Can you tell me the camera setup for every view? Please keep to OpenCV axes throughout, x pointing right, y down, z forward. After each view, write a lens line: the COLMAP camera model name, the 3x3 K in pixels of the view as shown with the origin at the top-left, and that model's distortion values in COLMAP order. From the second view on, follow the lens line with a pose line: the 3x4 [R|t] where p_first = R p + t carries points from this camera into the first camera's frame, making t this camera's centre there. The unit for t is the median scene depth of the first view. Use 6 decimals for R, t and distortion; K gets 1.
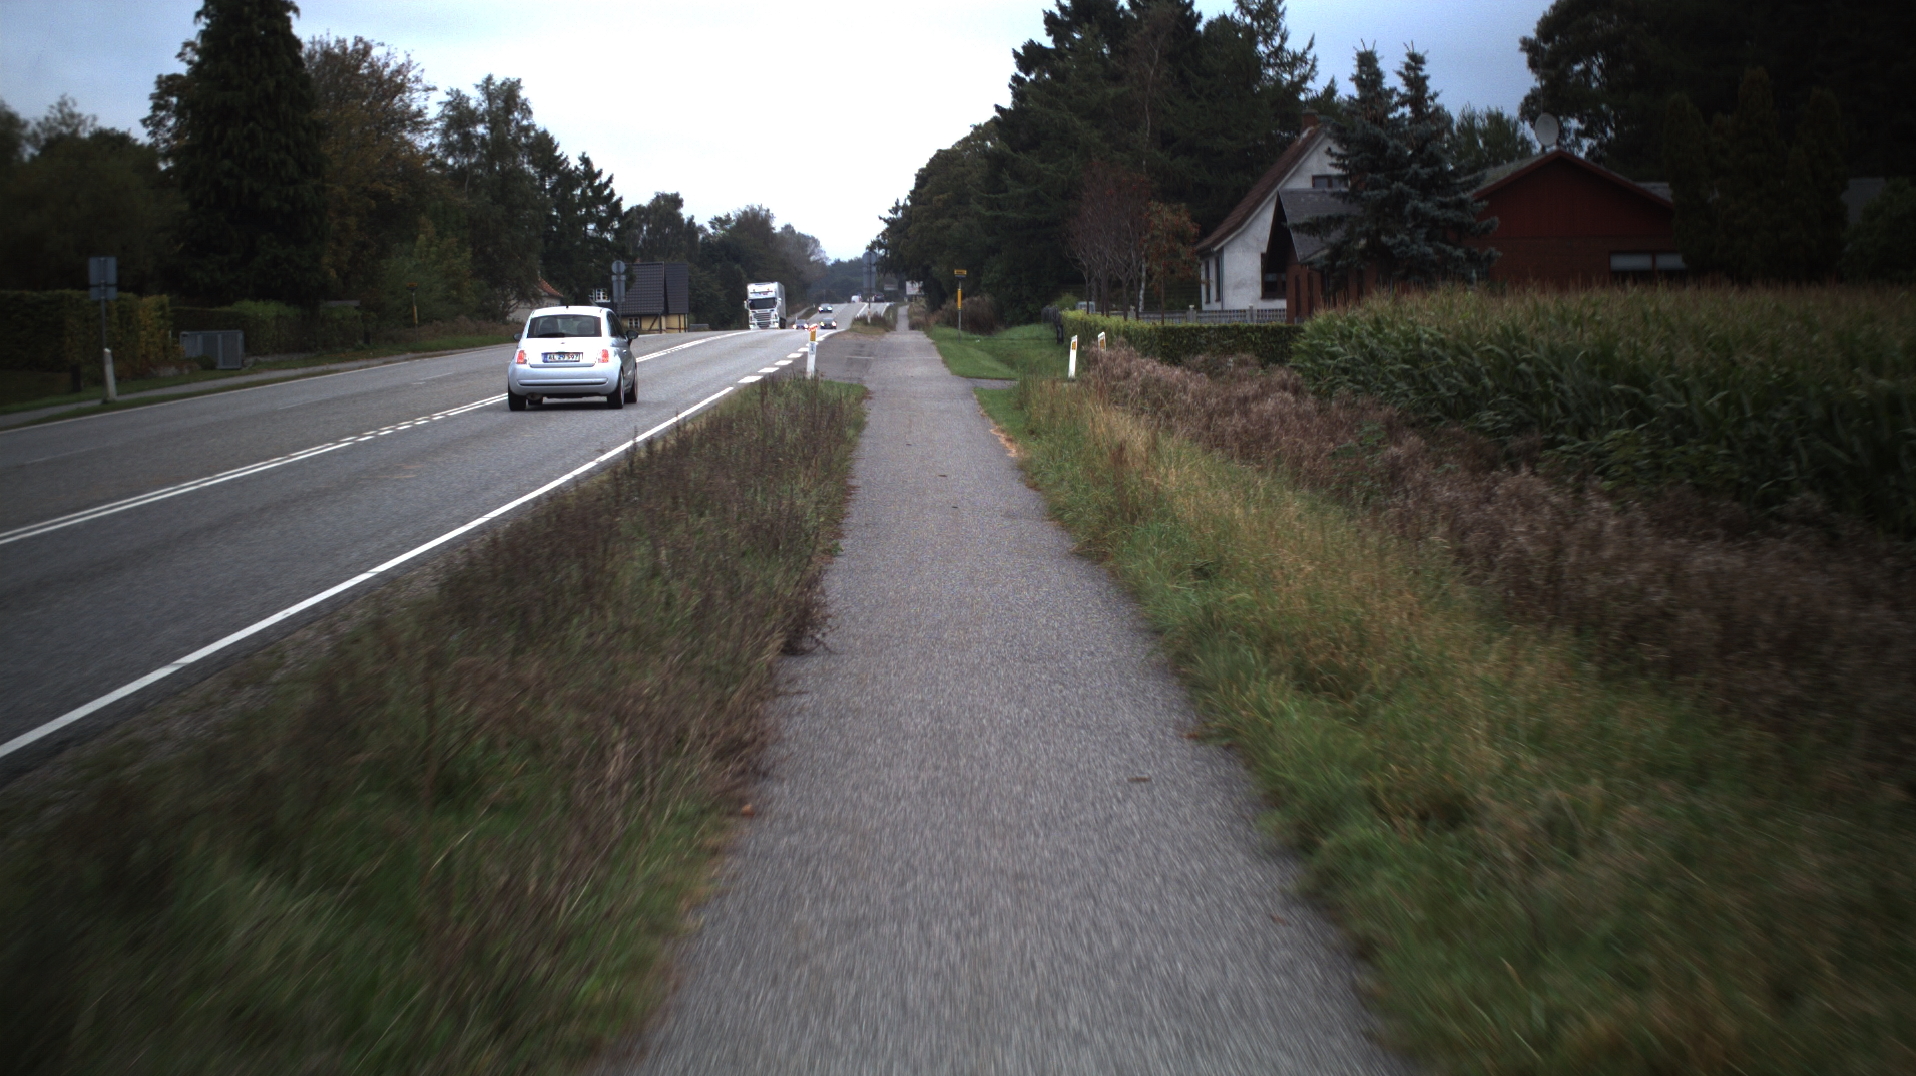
lens RADIAL K [[3550.0, 0, 958.0], [0, 3550.0, 538.0], [0, 0, 1]] dist [-0.262756, 0.259214]
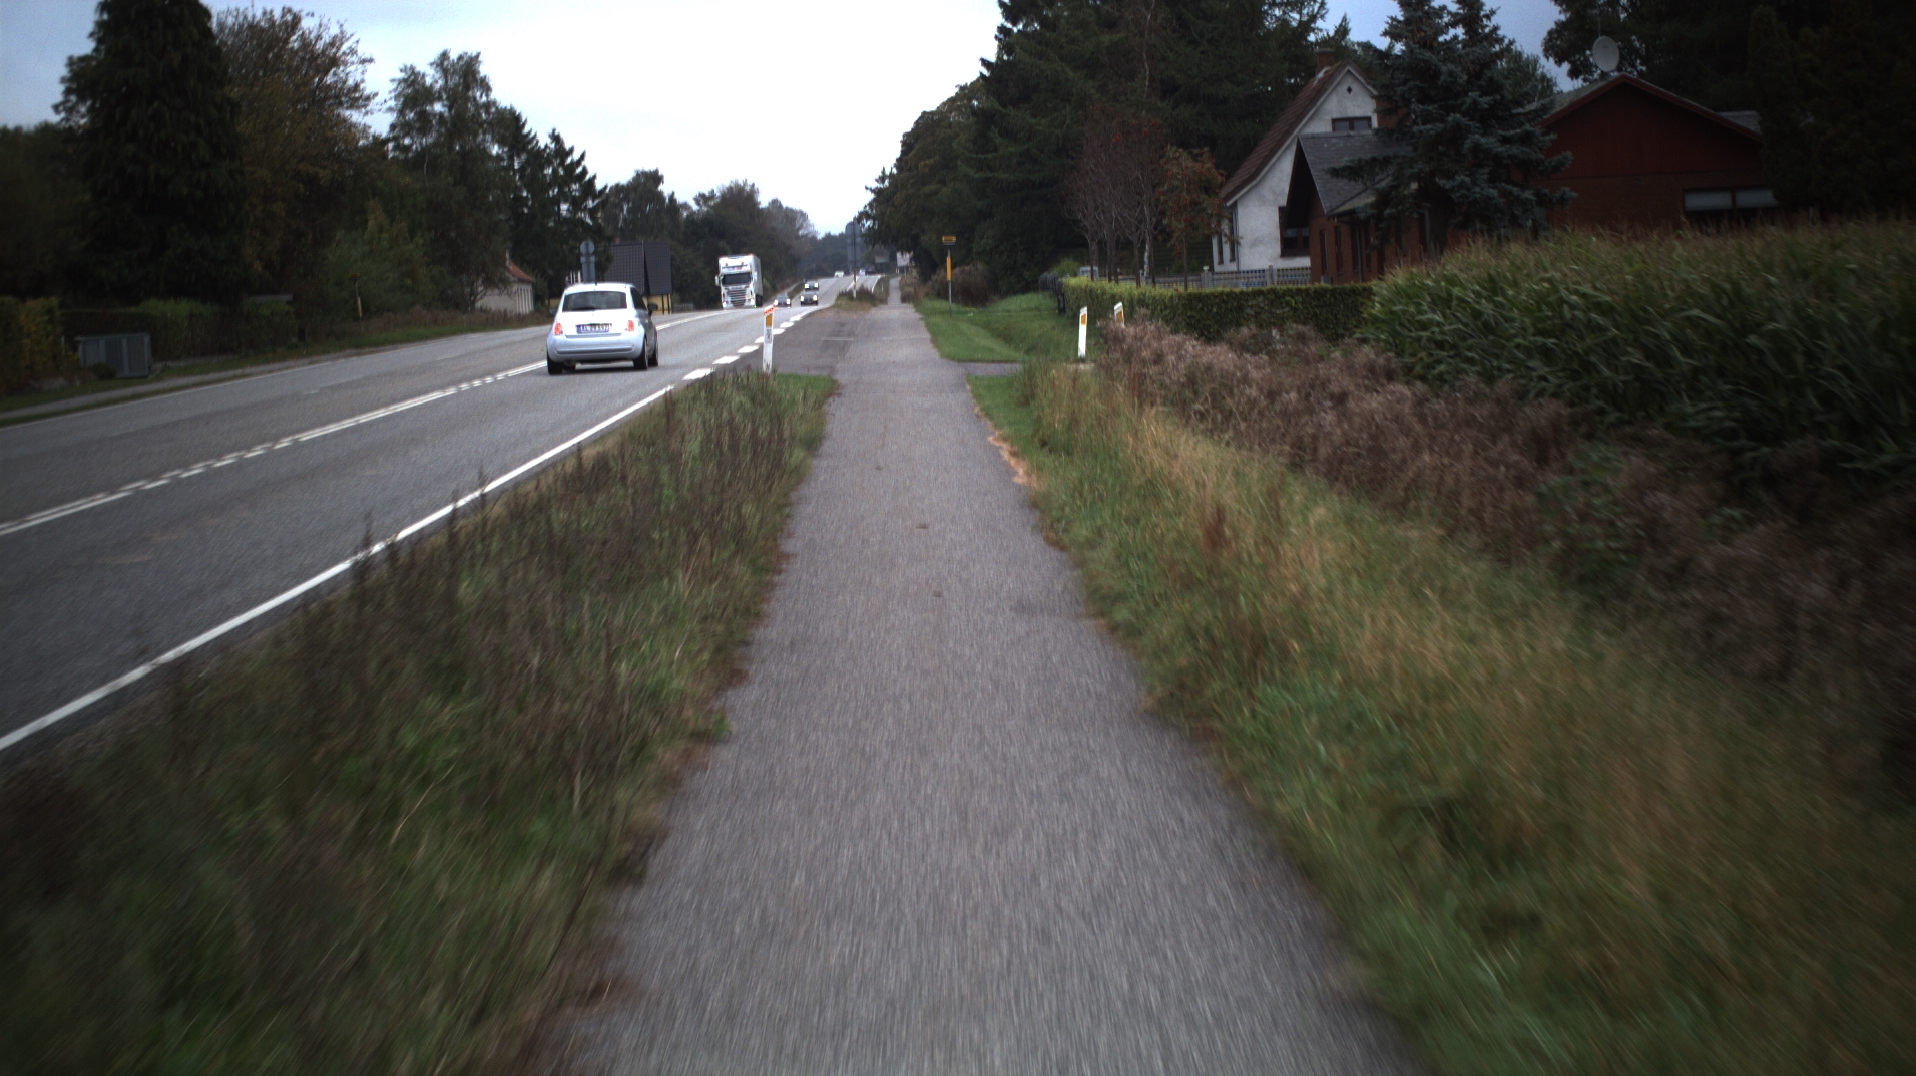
lens RADIAL K [[3550.0, 0, 958.0], [0, 3550.0, 538.0], [0, 0, 1]] dist [-0.262756, 0.259214]
pose [[0.999377, -0.035280, -0.000693, 0.000800], [0.035285, 0.999340, 0.008604, -0.005470], [0.000389, -0.008623, 0.999963, 0.080726]]
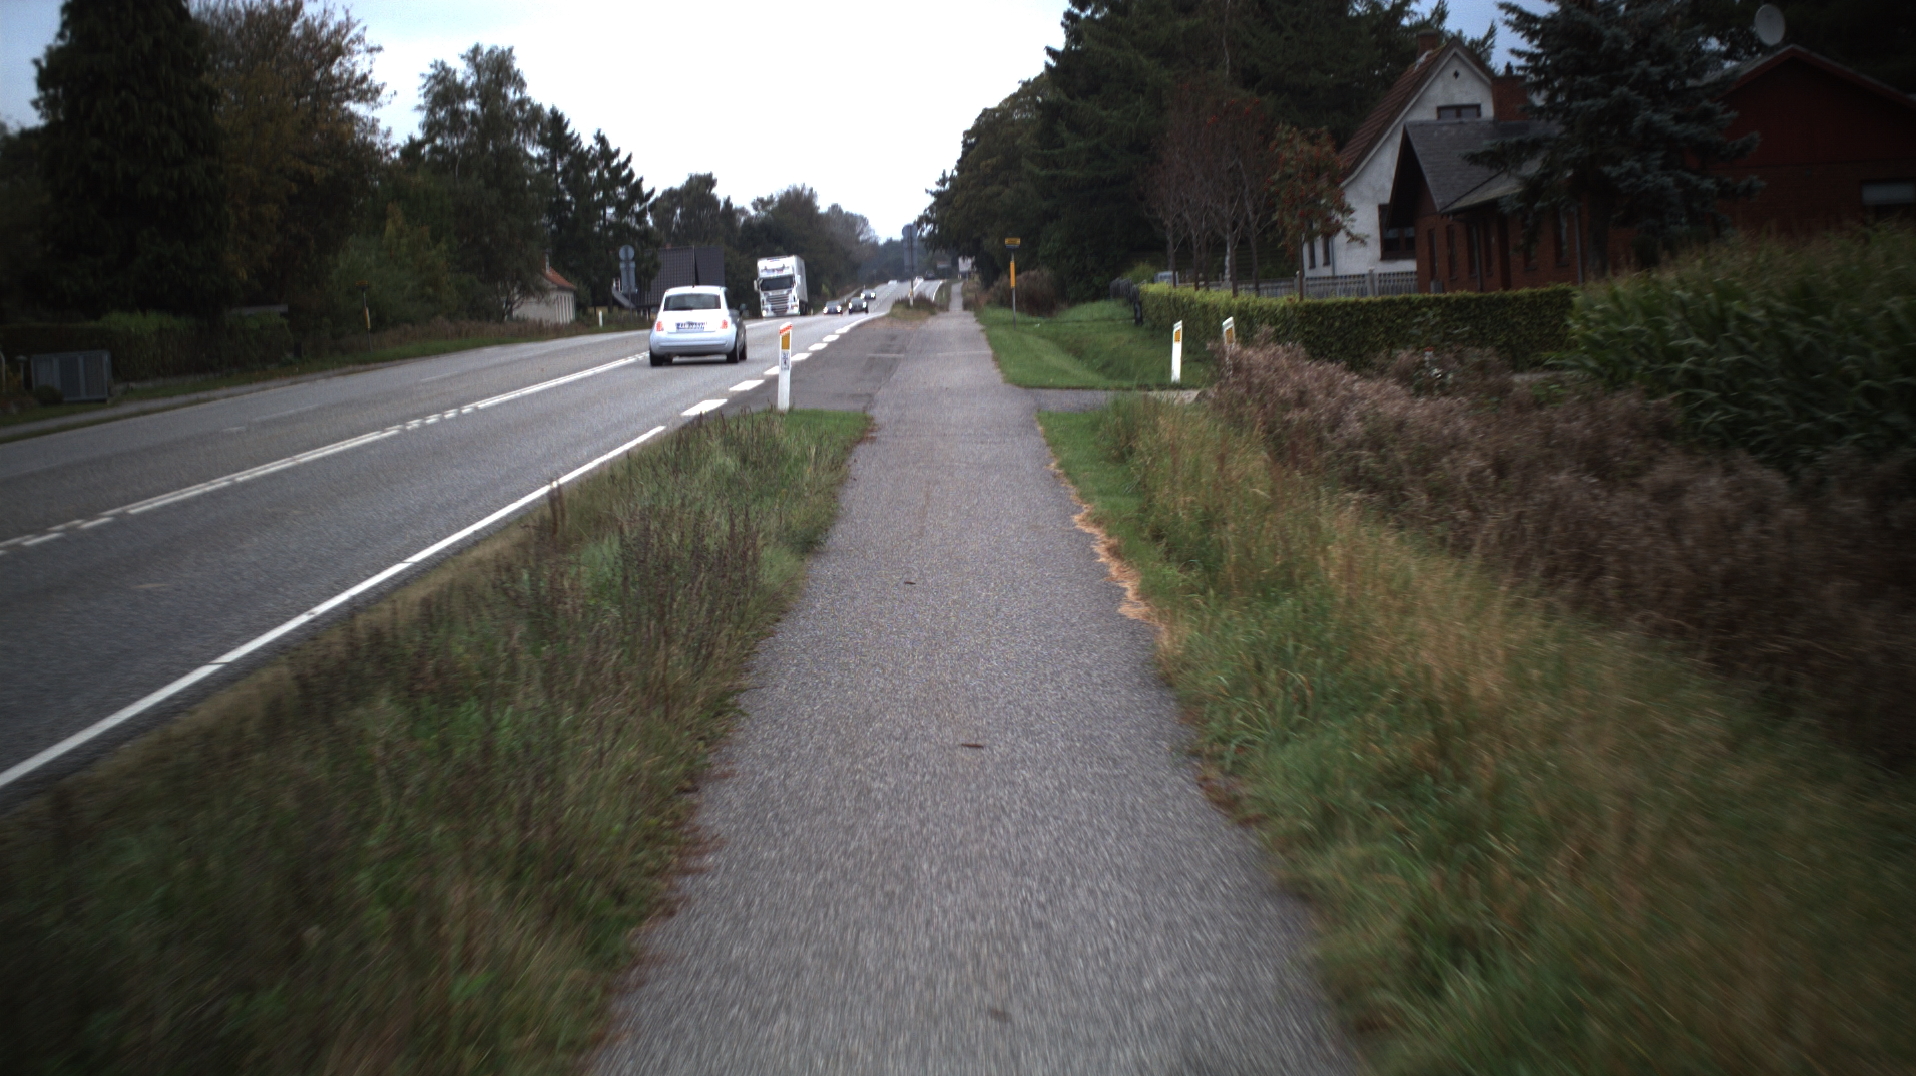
lens RADIAL K [[3550.0, 0, 958.0], [0, 3550.0, 538.0], [0, 0, 1]] dist [-0.262756, 0.259214]
pose [[0.999103, -0.038073, -0.018520, 0.000542], [0.038197, 0.999250, 0.006420, -0.011011], [0.018261, -0.007122, 0.999808, 0.161402]]
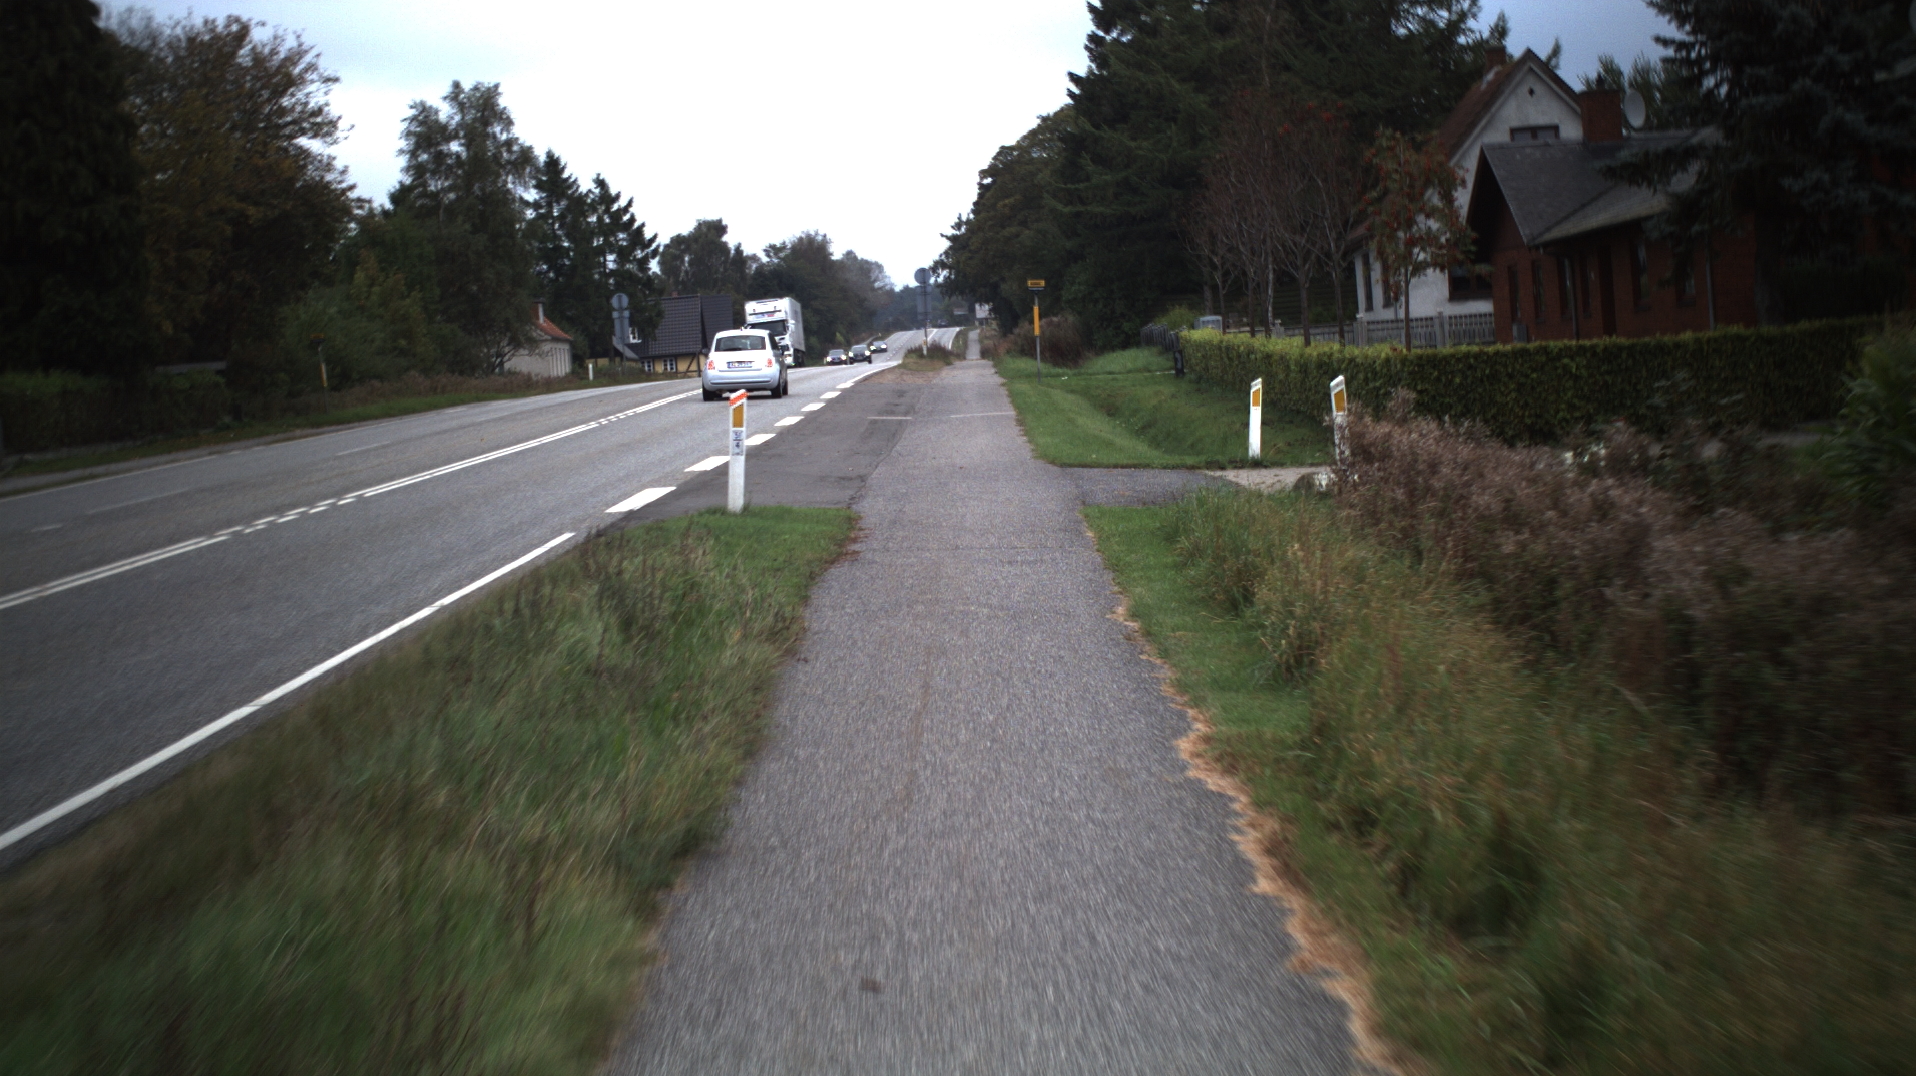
lens RADIAL K [[3550.0, 0, 958.0], [0, 3550.0, 538.0], [0, 0, 1]] dist [-0.262756, 0.259214]
pose [[0.998636, -0.046683, -0.023382, -0.000642], [0.046533, 0.998893, -0.006932, -0.016482], [0.023680, 0.005834, 0.999703, 0.241937]]
